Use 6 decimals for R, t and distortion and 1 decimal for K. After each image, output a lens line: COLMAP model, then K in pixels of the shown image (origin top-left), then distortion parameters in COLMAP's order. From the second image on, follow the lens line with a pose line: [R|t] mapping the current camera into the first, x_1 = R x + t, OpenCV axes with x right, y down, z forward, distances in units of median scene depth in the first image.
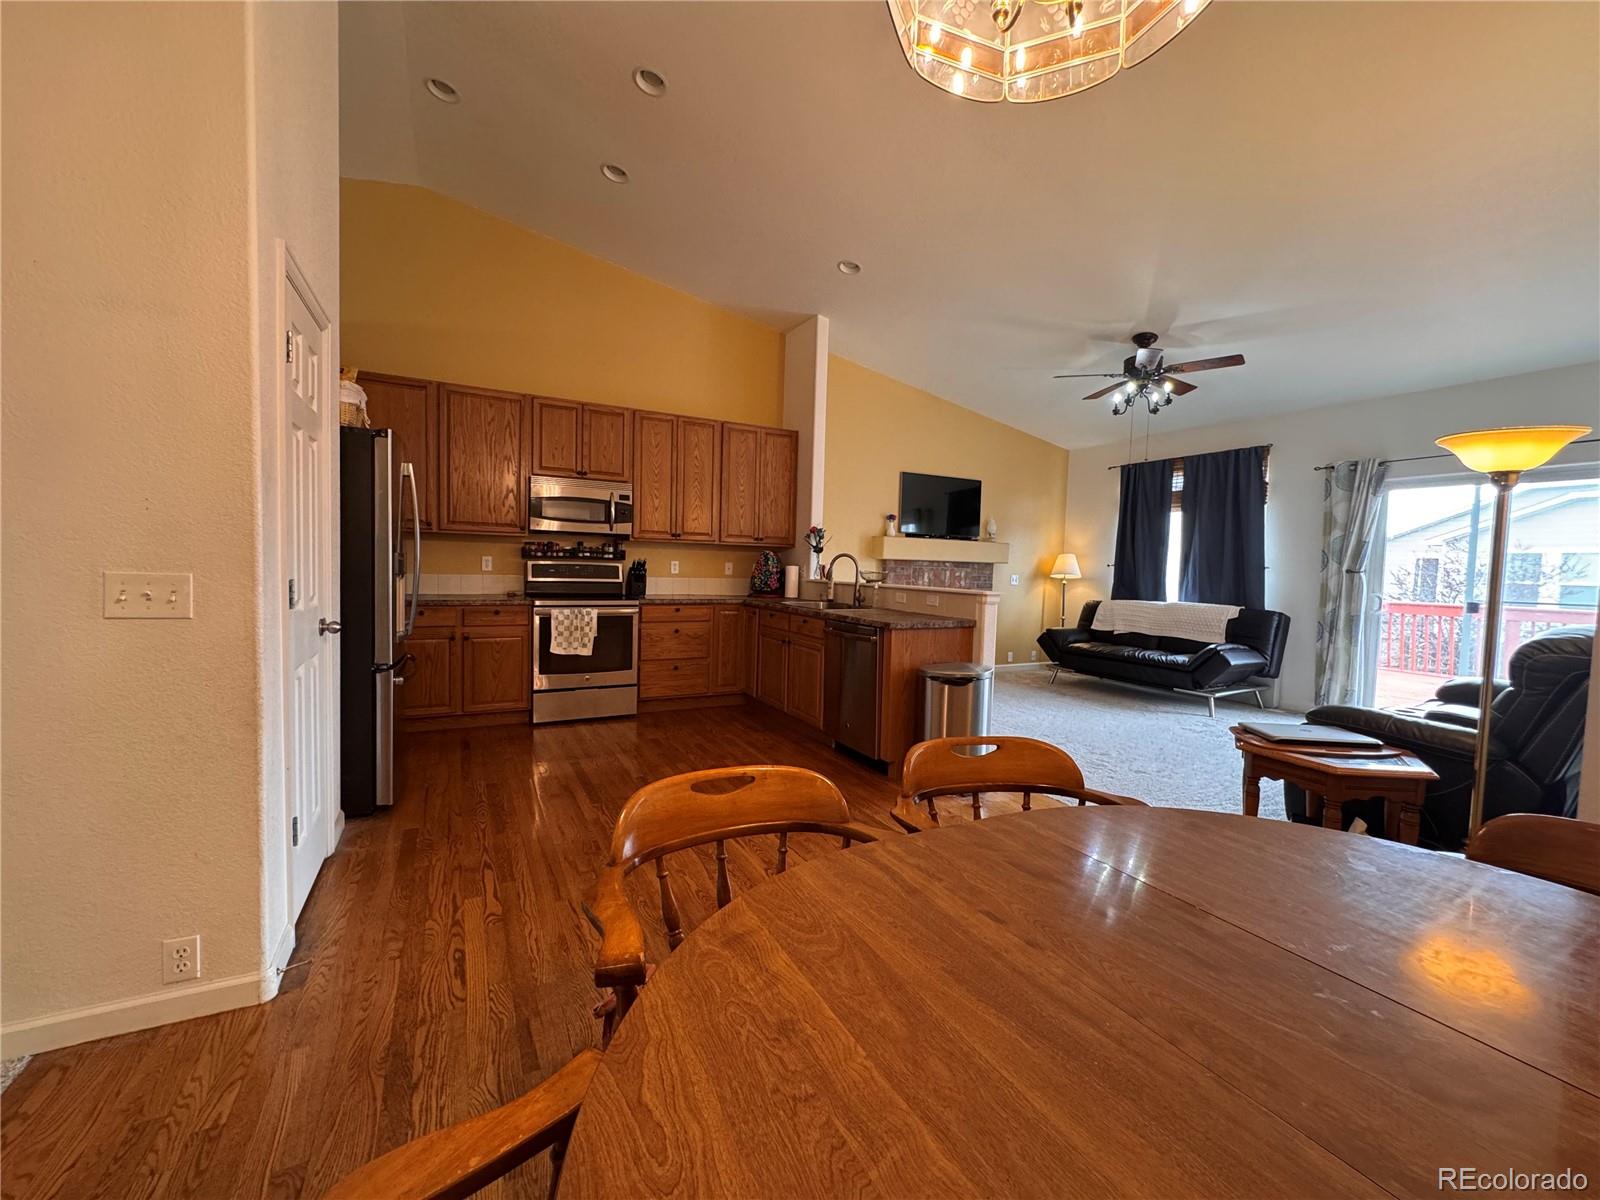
lens RADIAL K [[642.8, 0, 799.6], [0, 642.8, 597.8], [0, 0, 1]] dist [-0.004394, 0.001121]
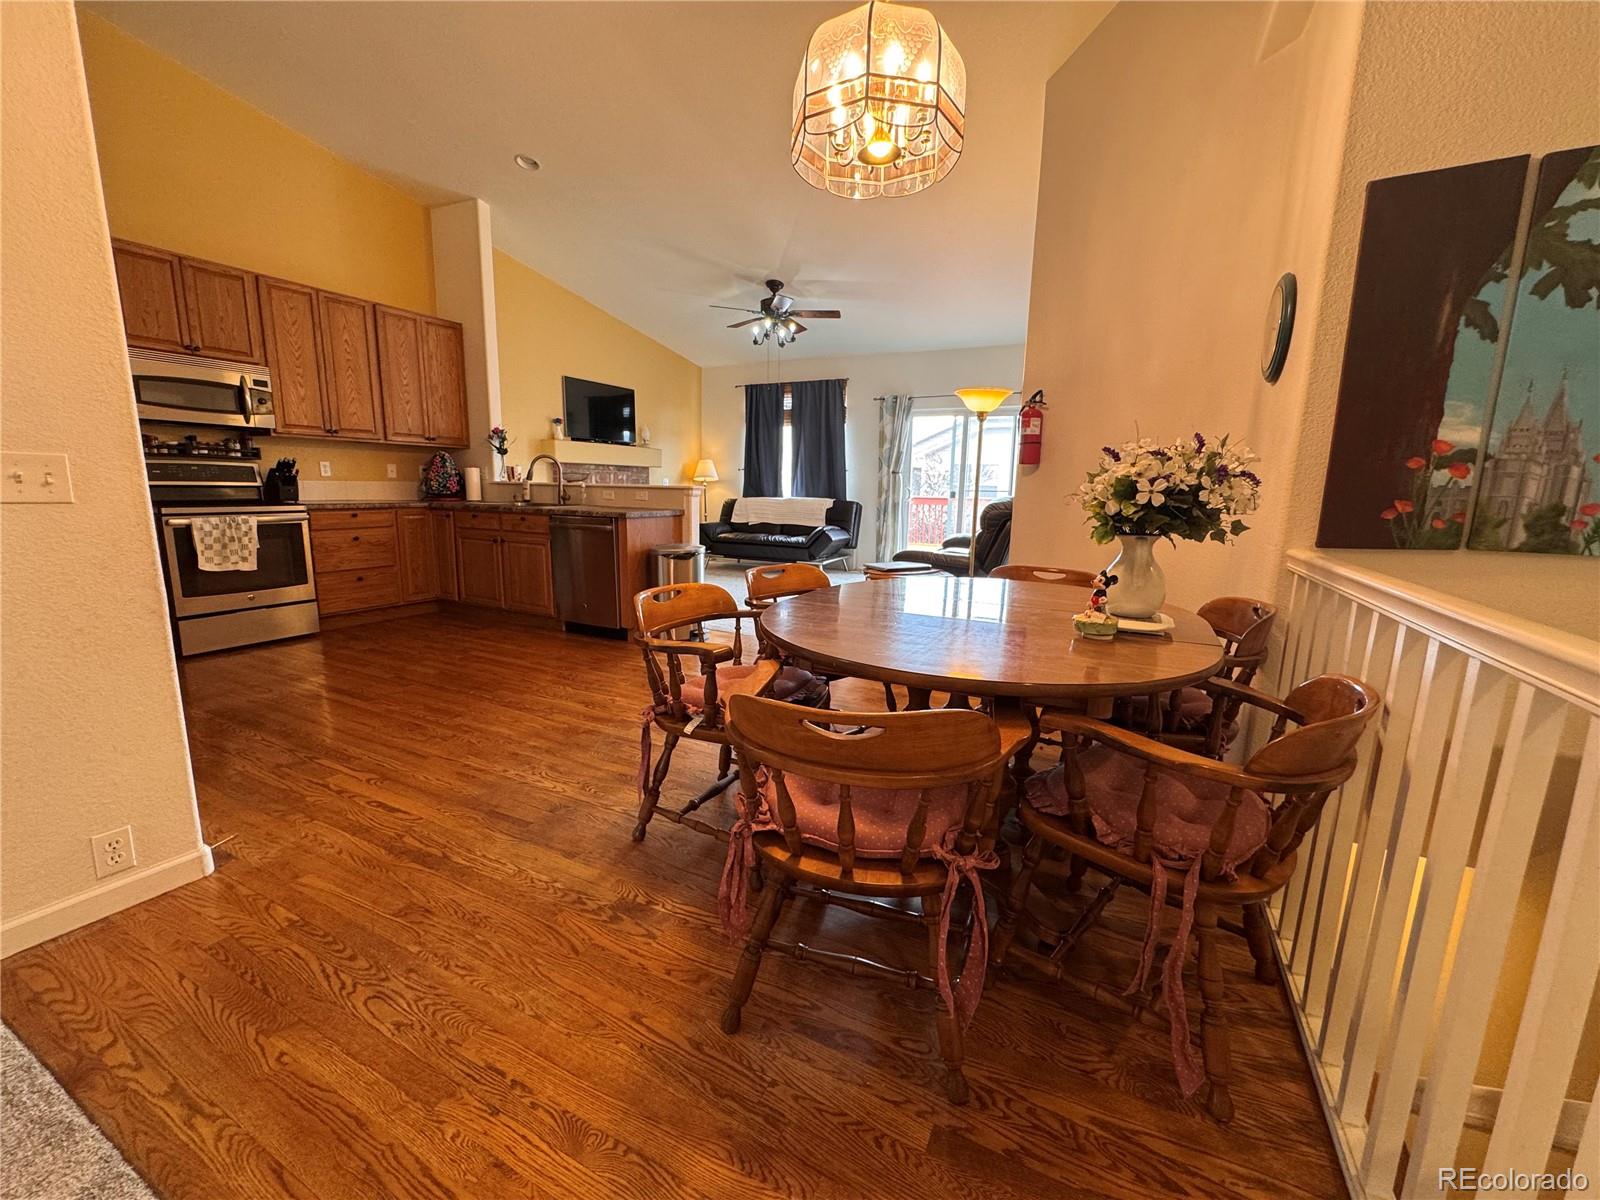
lens RADIAL K [[642.8, 0, 801.0], [0, 642.8, 601.1], [0, 0, 1]] dist [-0.004394, 0.001121]
pose [[0.818926, -0.113123, 0.562640, -0.185301], [0.031714, 0.987803, 0.152445, 0.019313], [-0.573022, -0.106998, 0.812525, -0.114316]]
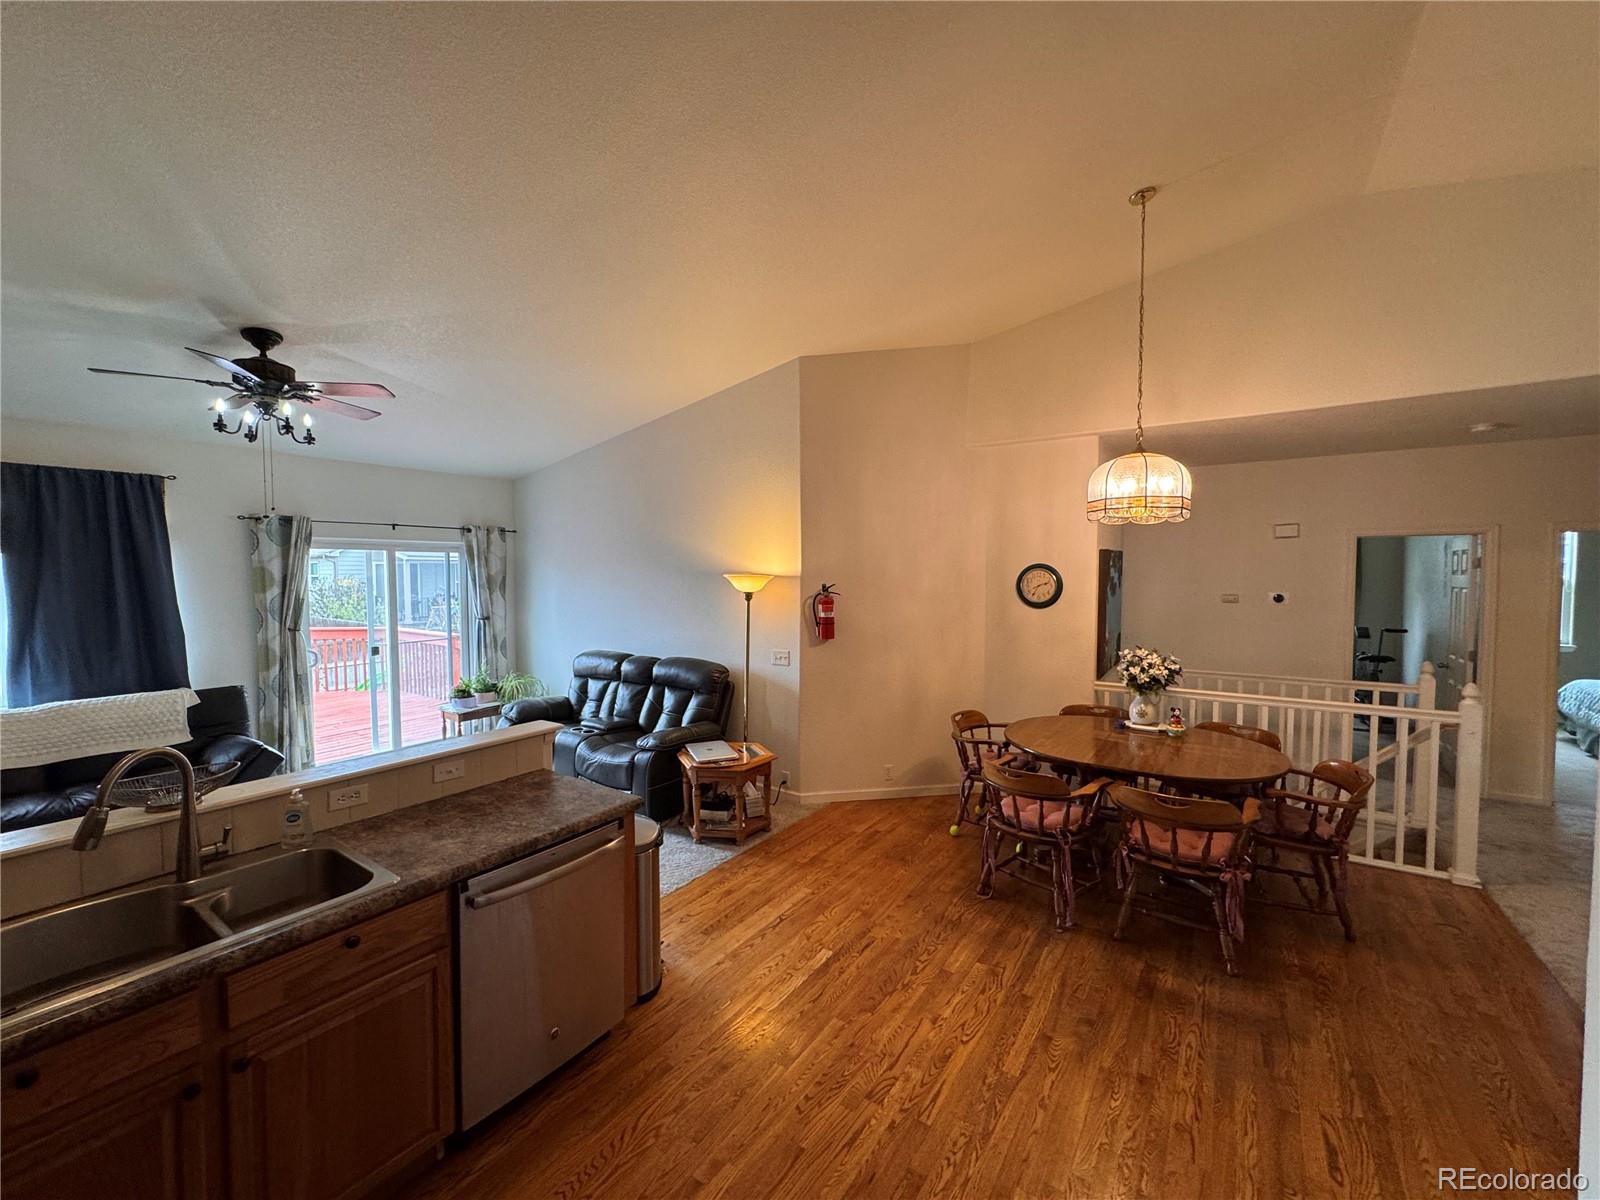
lens RADIAL K [[642.8, 0, 803.5], [0, 642.8, 598.0], [0, 0, 1]] dist [-0.004394, 0.001121]
pose [[-0.464535, -0.064124, 0.883230, -0.343496], [0.032924, 0.995435, 0.089587, -0.149044], [-0.884943, 0.070695, -0.460303, 0.752917]]
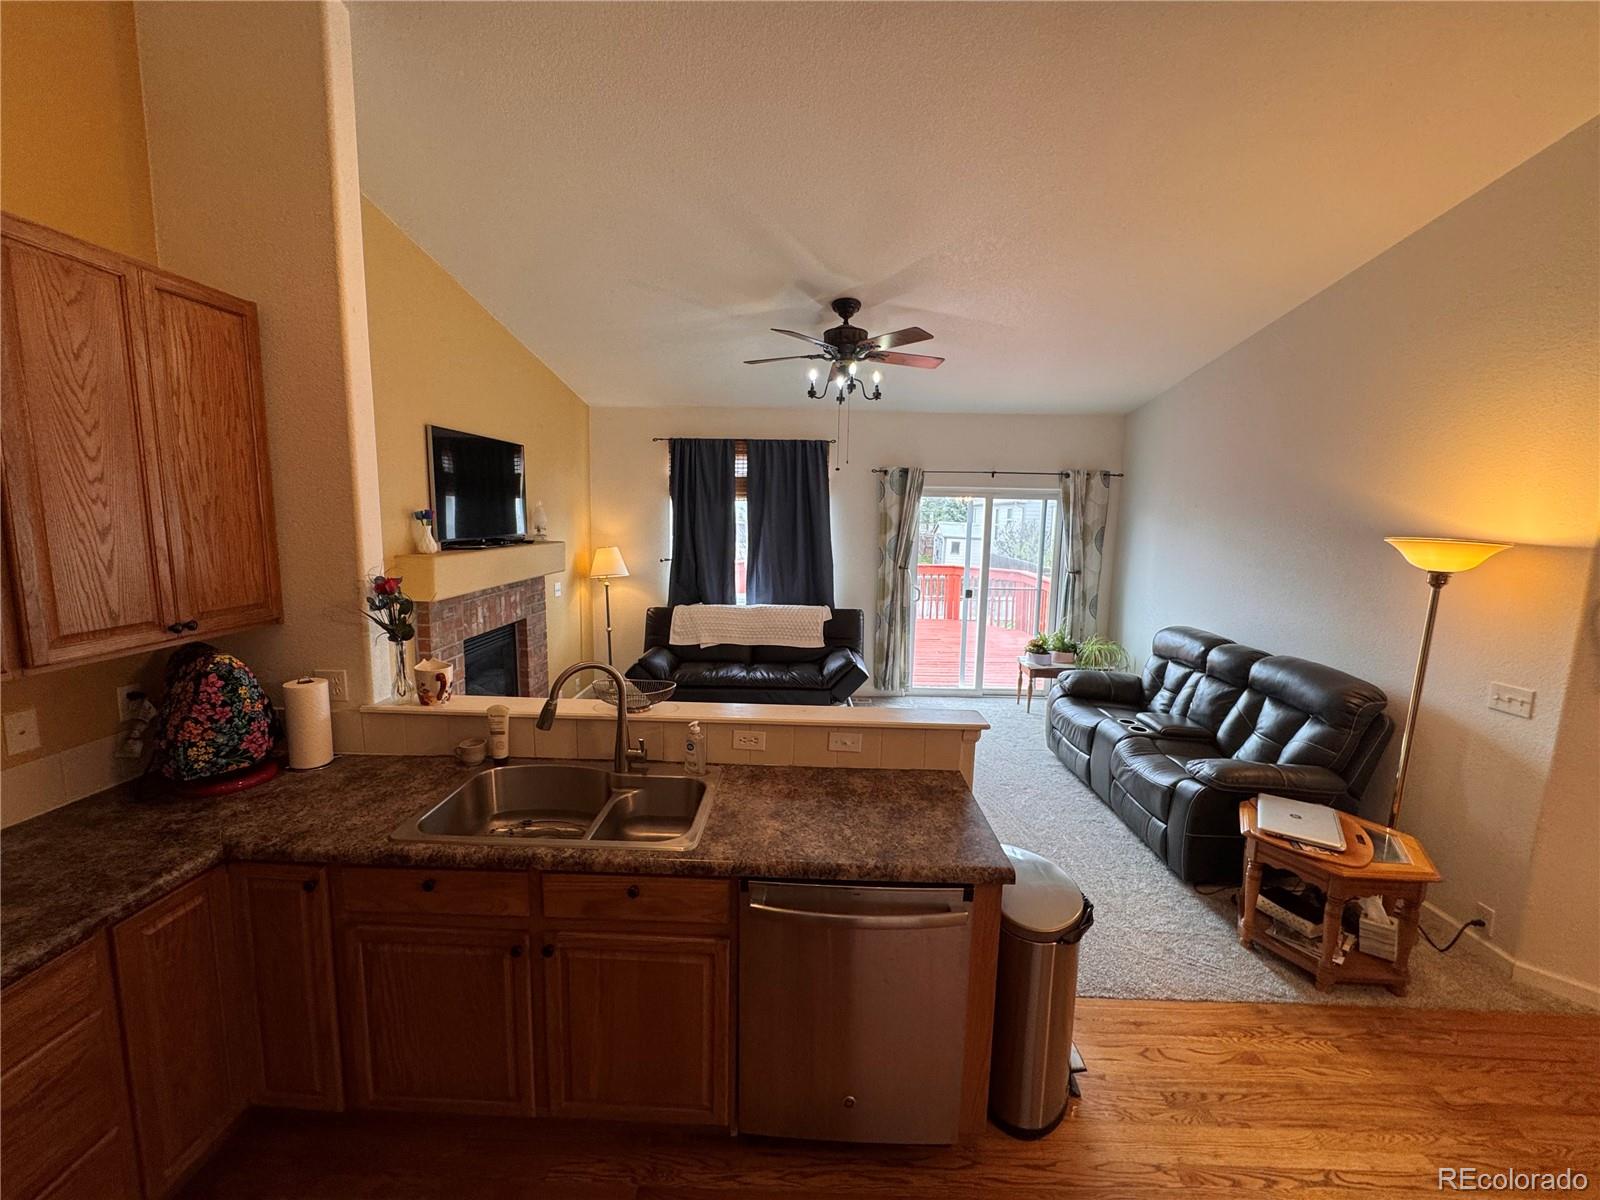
lens RADIAL K [[642.8, 0, 797.5], [0, 642.8, 598.4], [0, 0, 1]] dist [-0.004394, 0.001121]
pose [[0.491535, -0.135830, 0.860199, -0.196894], [0.037916, 0.990163, 0.134686, -0.144639], [-0.870032, -0.033587, 0.491850, 0.601341]]
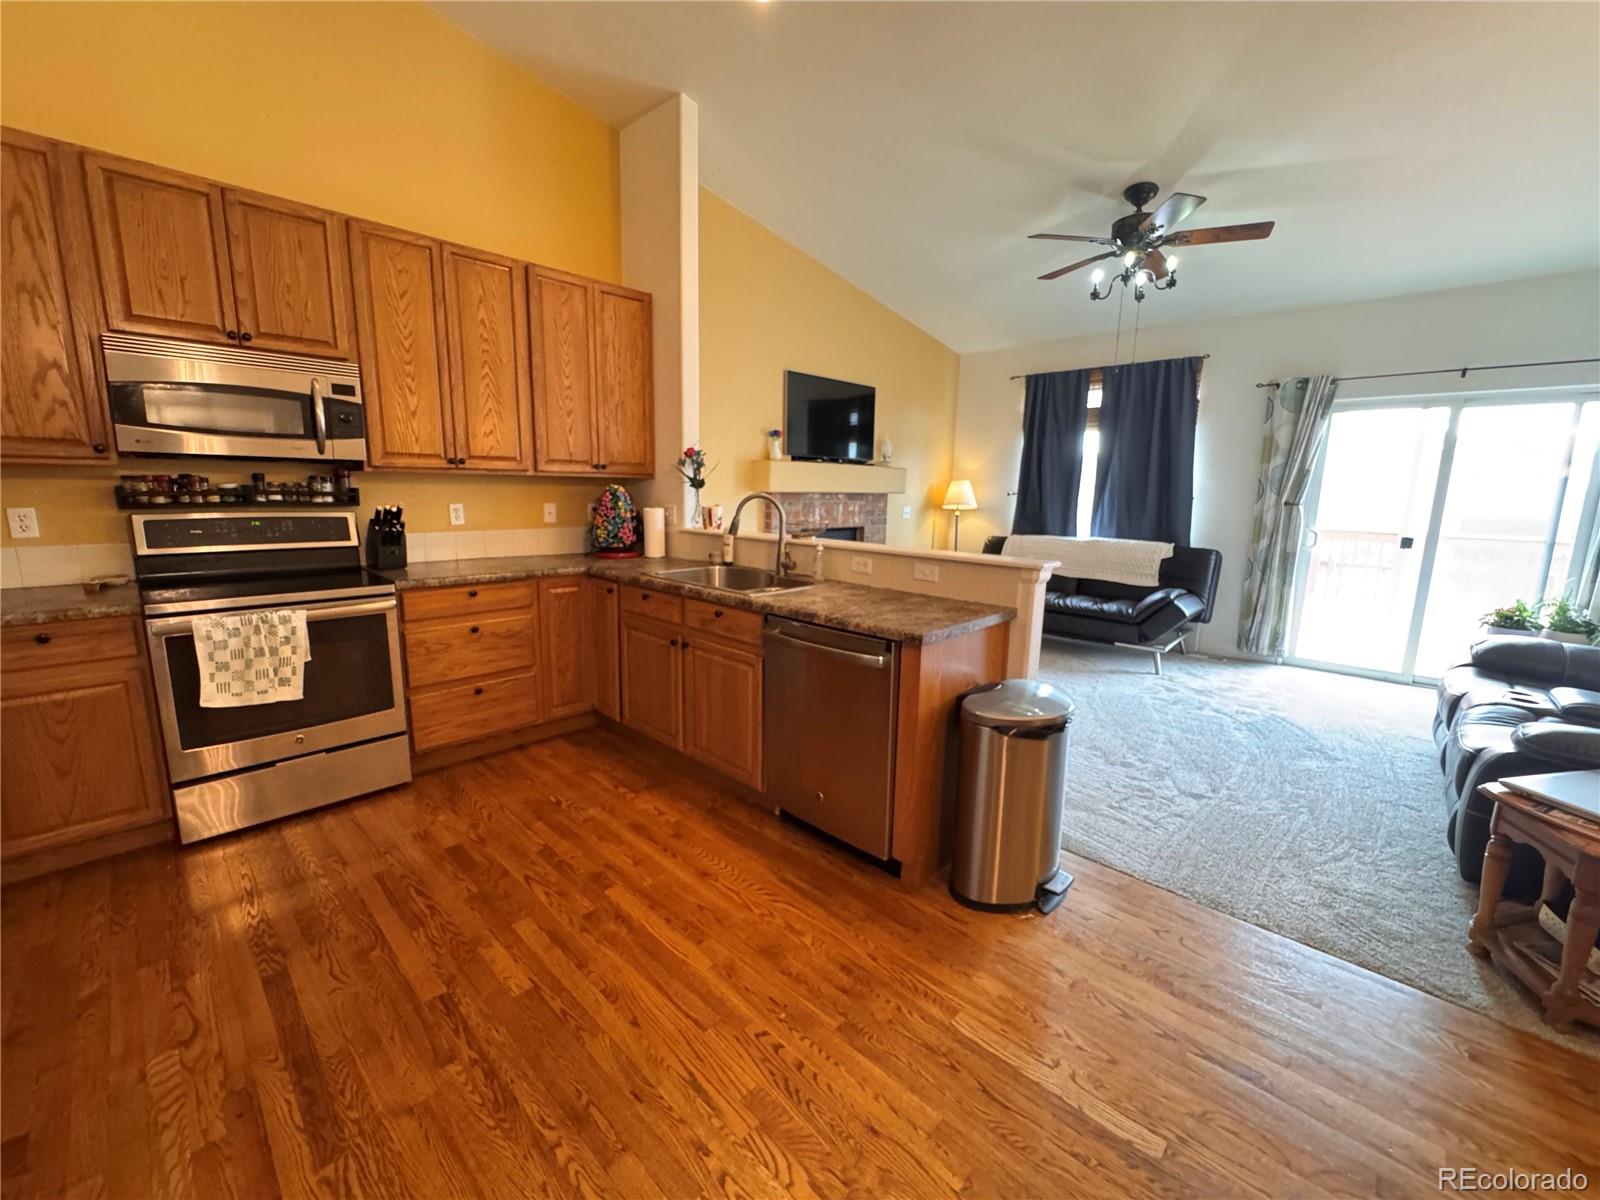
lens RADIAL K [[642.8, 0, 800.1], [0, 642.8, 599.2], [0, 0, 1]] dist [-0.004394, 0.001121]
pose [[0.950457, -0.062944, 0.304417, -0.081071], [0.022526, 0.990657, 0.134508, -0.044561], [-0.310040, -0.120986, 0.942994, 0.340380]]
